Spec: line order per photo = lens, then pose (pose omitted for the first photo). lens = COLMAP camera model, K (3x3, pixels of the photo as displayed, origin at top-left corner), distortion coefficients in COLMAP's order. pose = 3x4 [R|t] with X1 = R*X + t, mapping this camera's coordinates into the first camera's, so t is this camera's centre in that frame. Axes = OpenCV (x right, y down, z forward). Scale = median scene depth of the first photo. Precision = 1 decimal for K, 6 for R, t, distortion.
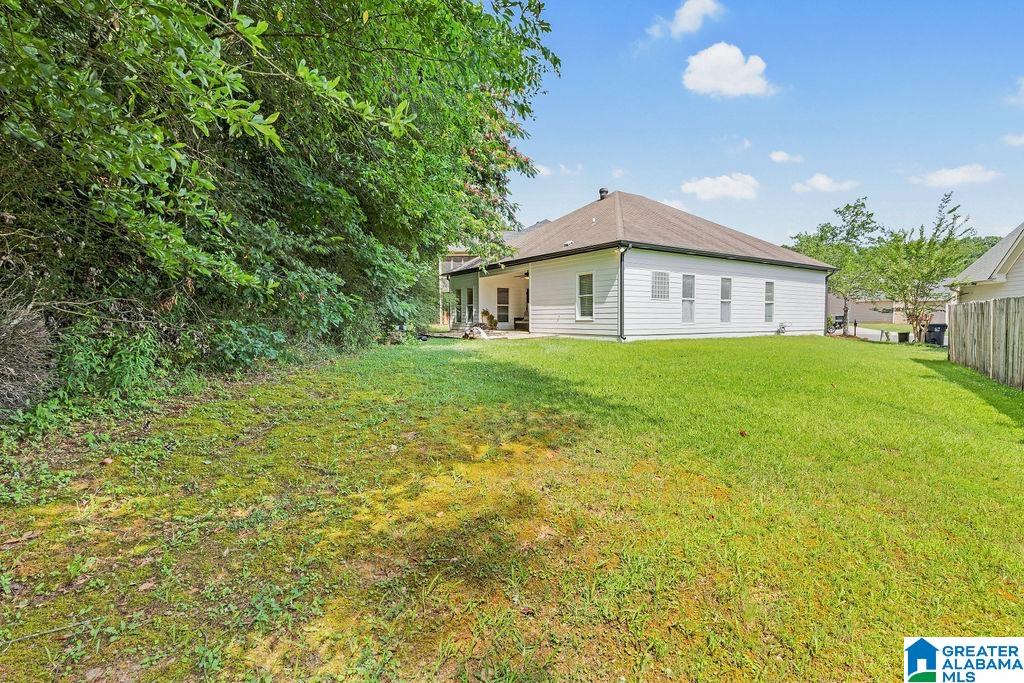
lens RADIAL K [[467.2, 0, 513.8], [0, 467.2, 319.4], [0, 0, 1]] dist [-0.000469, -0.000096]
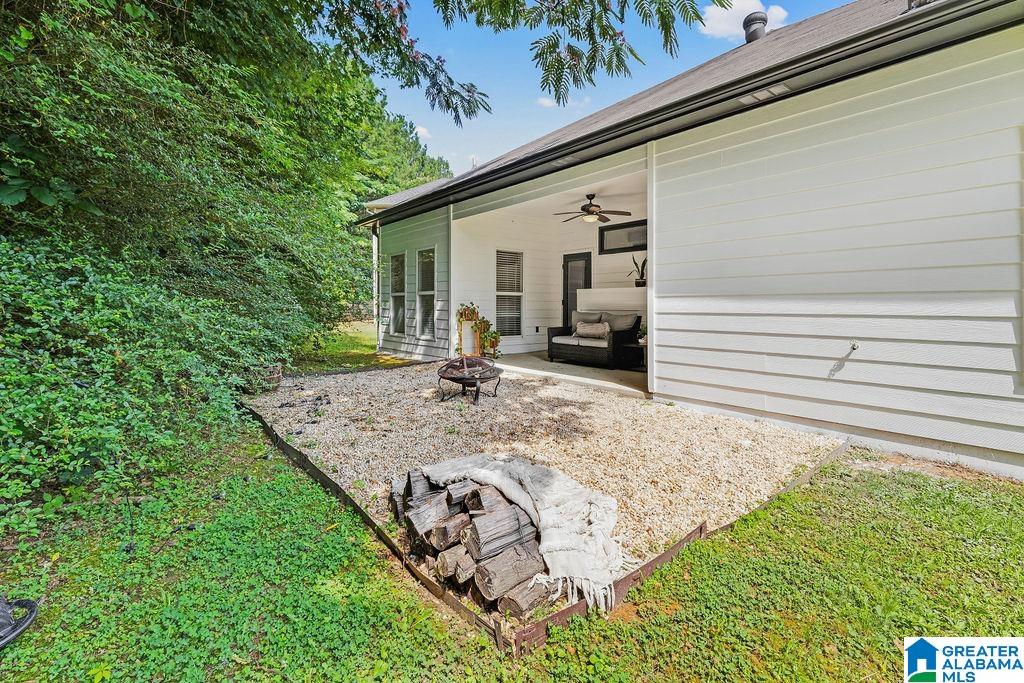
lens RADIAL K [[467.2, 0, 513.8], [0, 467.2, 319.4], [0, 0, 1]] dist [-0.000469, -0.000096]
pose [[0.994757, 0.005662, 0.102110, -0.061012], [-0.008205, 0.999666, 0.024506, -0.018346], [-0.101937, -0.025215, 0.994471, 0.603726]]
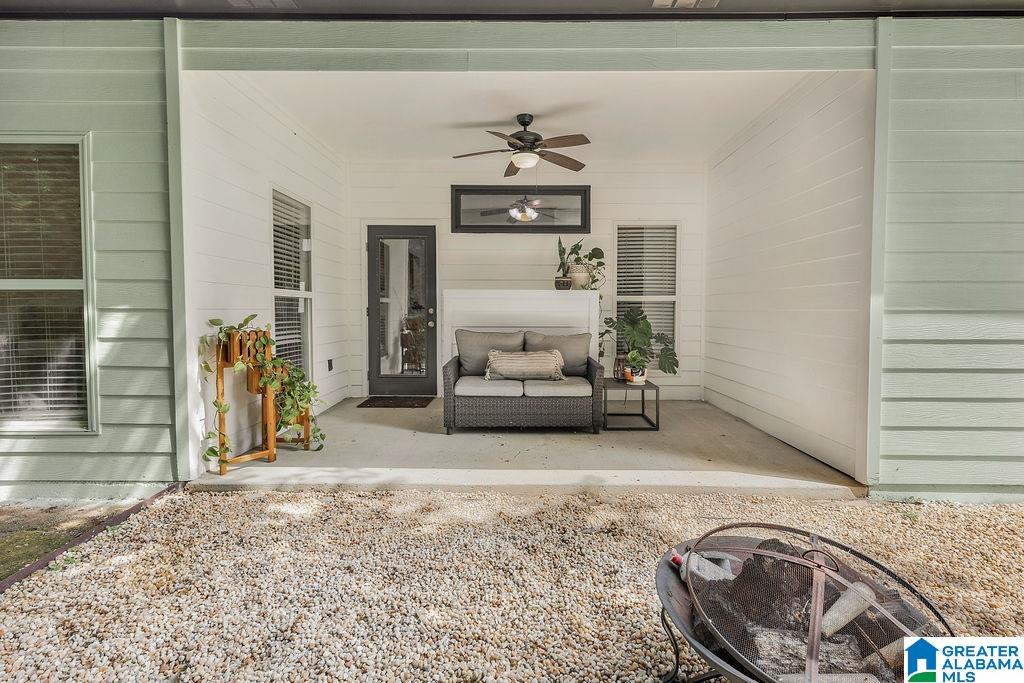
lens RADIAL K [[462.4, 0, 513.3], [0, 462.4, 329.1], [0, 0, 1]] dist [-0.000075, -0.000040]
pose [[0.558823, -0.026511, 0.828863, -0.125259], [-0.004413, 0.999380, 0.034941, -0.023539], [-0.829275, -0.023184, 0.558360, 0.832255]]
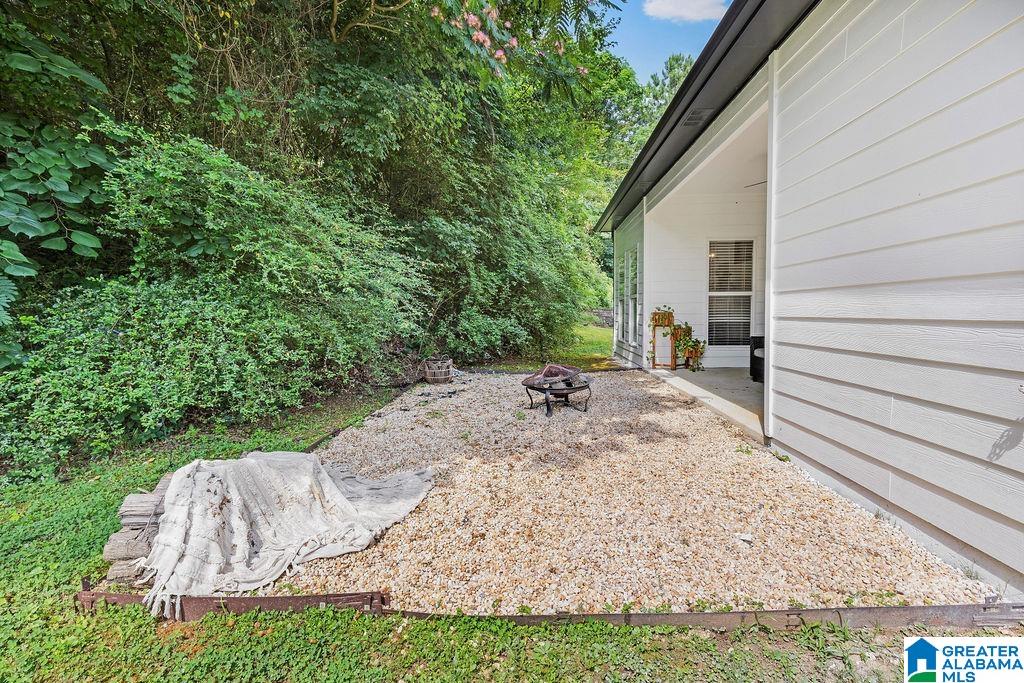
lens RADIAL K [[470.4, 0, 512.0], [0, 470.4, 341.5], [0, 0, 1]] dist [-0.000016, 0.000015]
pose [[0.800685, 0.036020, -0.598002, 0.052390], [0.002774, 0.997957, 0.063825, -0.018723], [0.599080, -0.052763, 0.798949, 0.651519]]
